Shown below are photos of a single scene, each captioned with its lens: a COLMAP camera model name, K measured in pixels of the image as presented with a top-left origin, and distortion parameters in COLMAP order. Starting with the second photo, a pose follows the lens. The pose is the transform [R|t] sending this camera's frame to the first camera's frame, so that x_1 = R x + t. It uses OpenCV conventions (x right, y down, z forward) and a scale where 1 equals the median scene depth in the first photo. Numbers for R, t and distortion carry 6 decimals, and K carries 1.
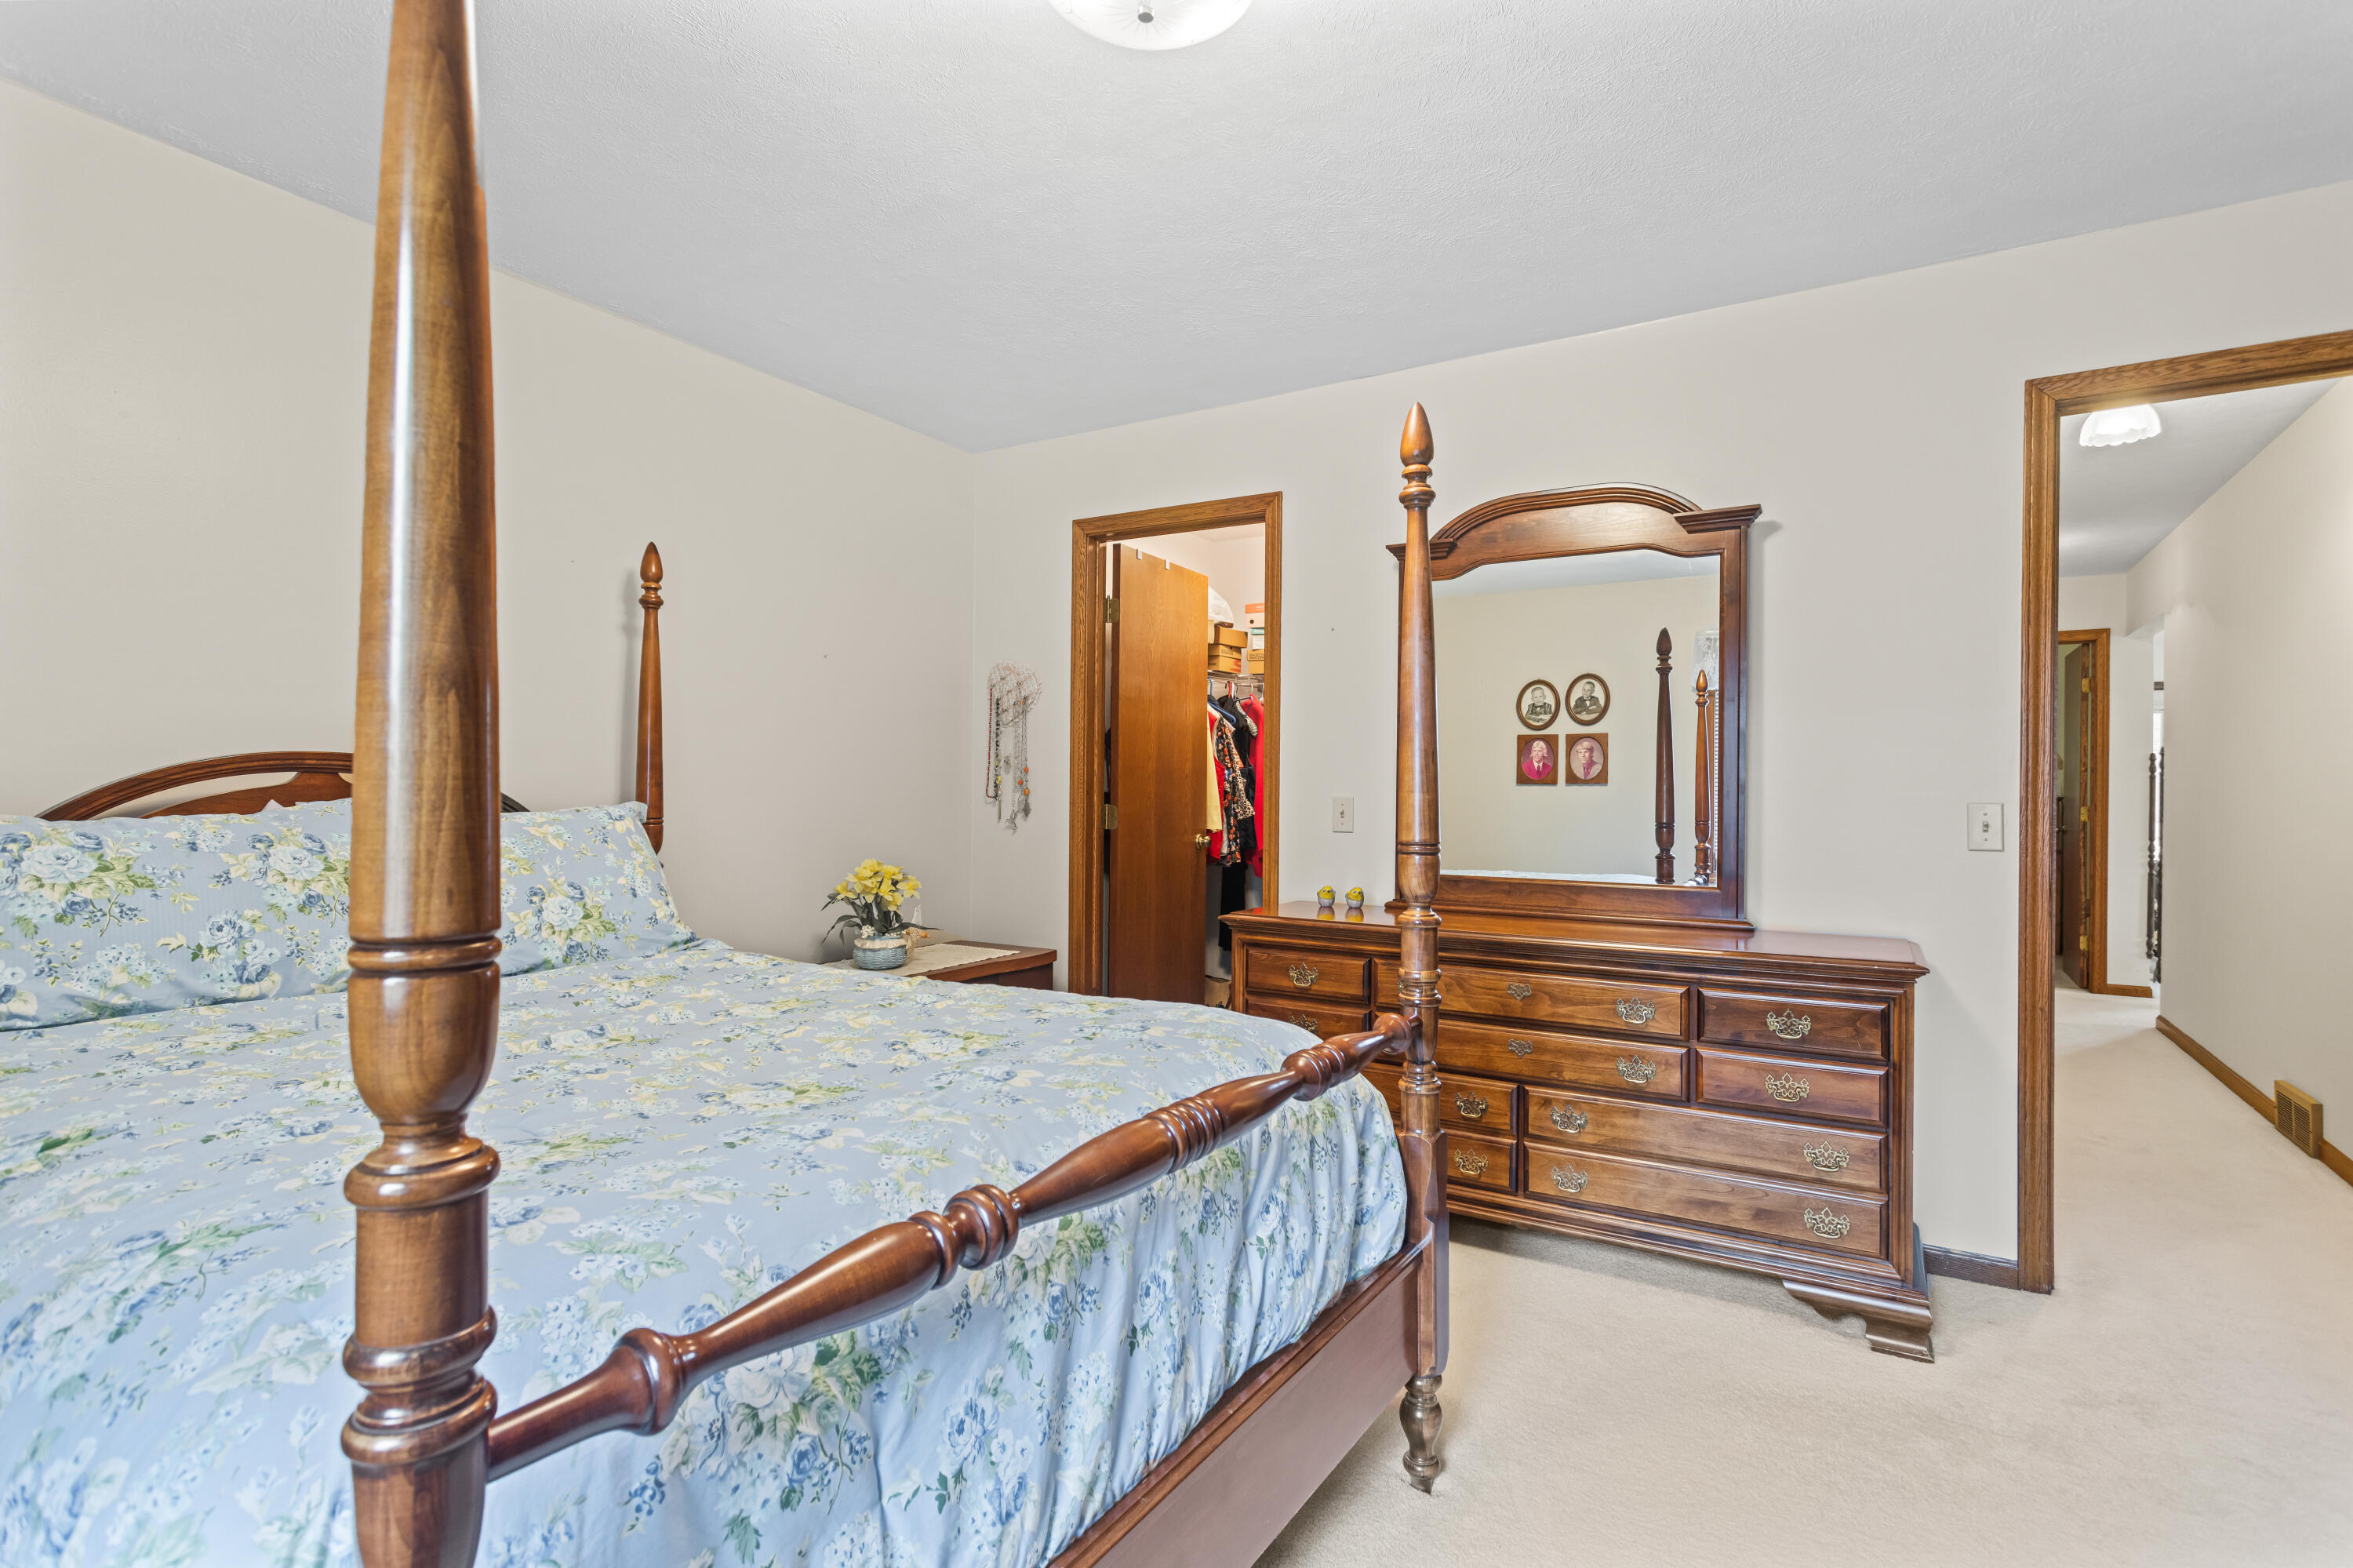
lens RADIAL K [[1133.0, 0, 1174.3], [0, 1133.0, 787.7], [0, 0, 1]] dist [-0.014068, 0.006284]
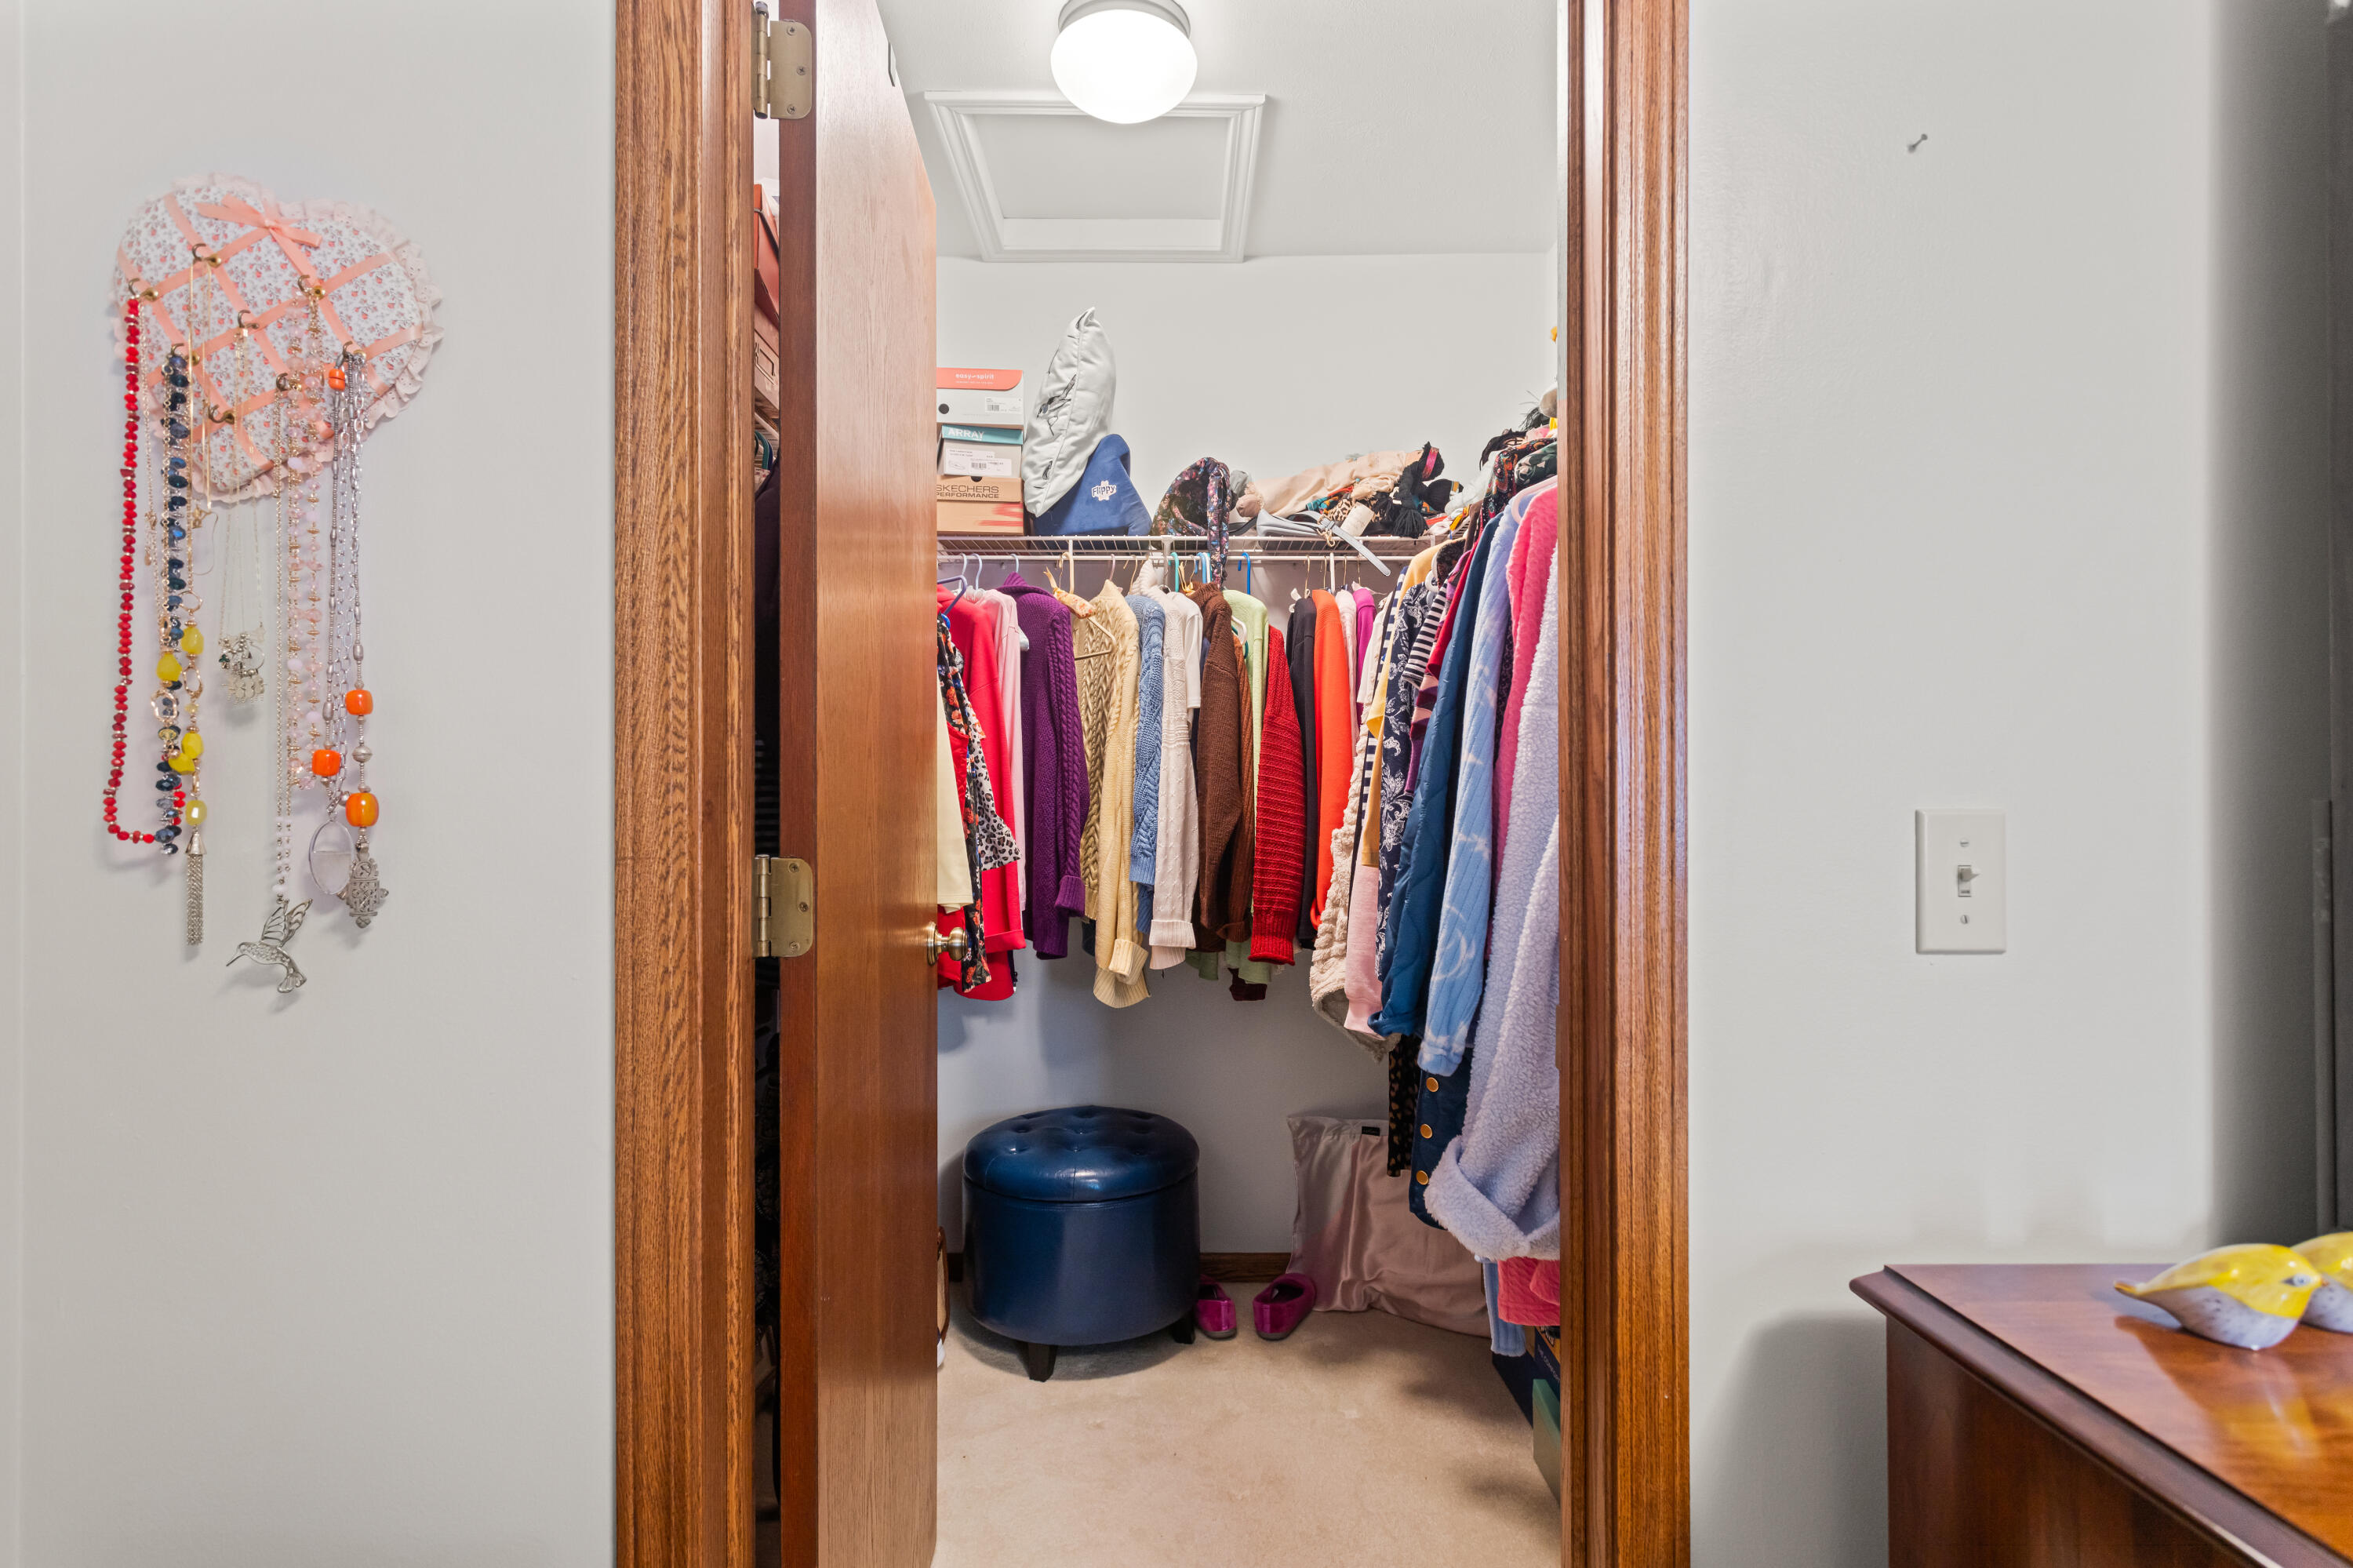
lens RADIAL K [[1133.0, 0, 1184.7], [0, 1133.0, 794.7], [0, 0, 1]] dist [-0.014068, 0.006284]
pose [[0.843925, -0.008200, 0.536398, -0.112220], [0.004970, 0.999960, 0.007466, 0.000185], [-0.536438, -0.003635, 0.843932, 0.734392]]
